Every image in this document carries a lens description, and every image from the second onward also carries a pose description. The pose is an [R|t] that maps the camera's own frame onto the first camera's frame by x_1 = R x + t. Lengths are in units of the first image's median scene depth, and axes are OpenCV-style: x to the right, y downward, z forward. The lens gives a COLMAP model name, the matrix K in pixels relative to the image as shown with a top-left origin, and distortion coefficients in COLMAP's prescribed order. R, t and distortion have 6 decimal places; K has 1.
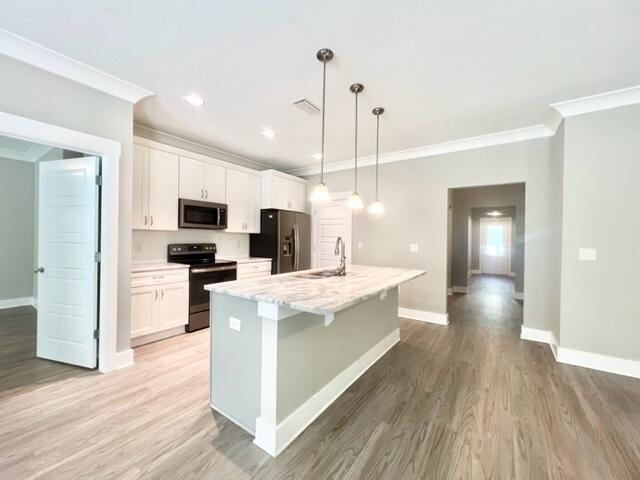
lens RADIAL K [[258.9, 0, 323.2], [0, 258.9, 241.2], [0, 0, 1]] dist [-0.001780, 0.000373]
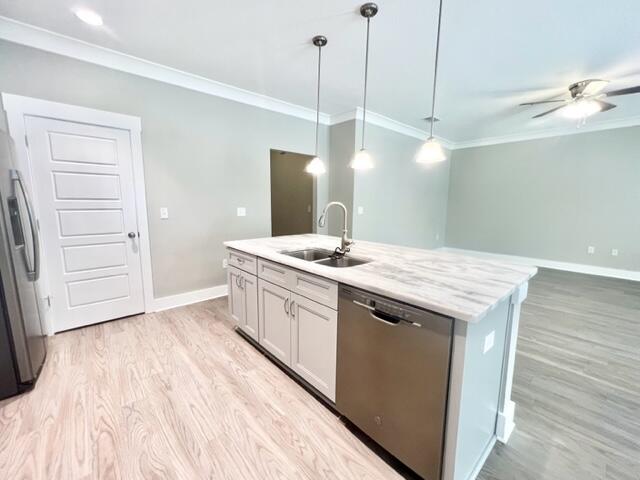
lens RADIAL K [[258.9, 0, 320.1], [0, 258.9, 239.5], [0, 0, 1]] dist [-0.001780, 0.000373]
pose [[0.234527, -0.152743, 0.960035, -0.463983], [0.000700, 0.987605, 0.156958, -0.020714], [-0.972109, -0.036139, 0.231727, 0.577620]]
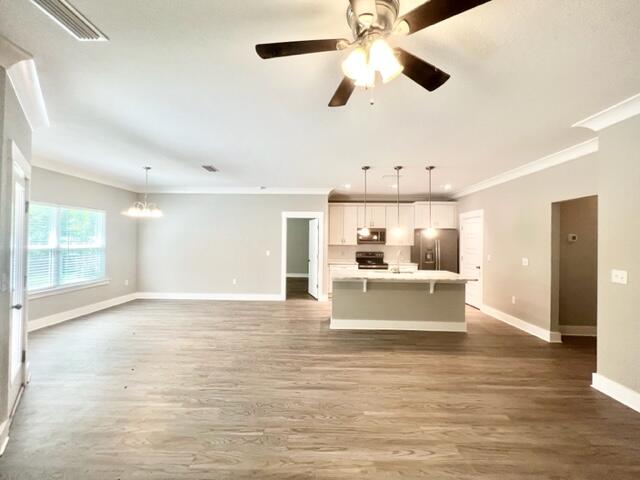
lens RADIAL K [[258.9, 0, 323.5], [0, 258.9, 241.0], [0, 0, 1]] dist [-0.001780, 0.000373]
pose [[0.564013, -0.008002, -0.825727, 0.801967], [-0.010886, 0.999794, -0.017124, -0.032171], [0.825694, 0.018647, 0.563810, -0.258585]]
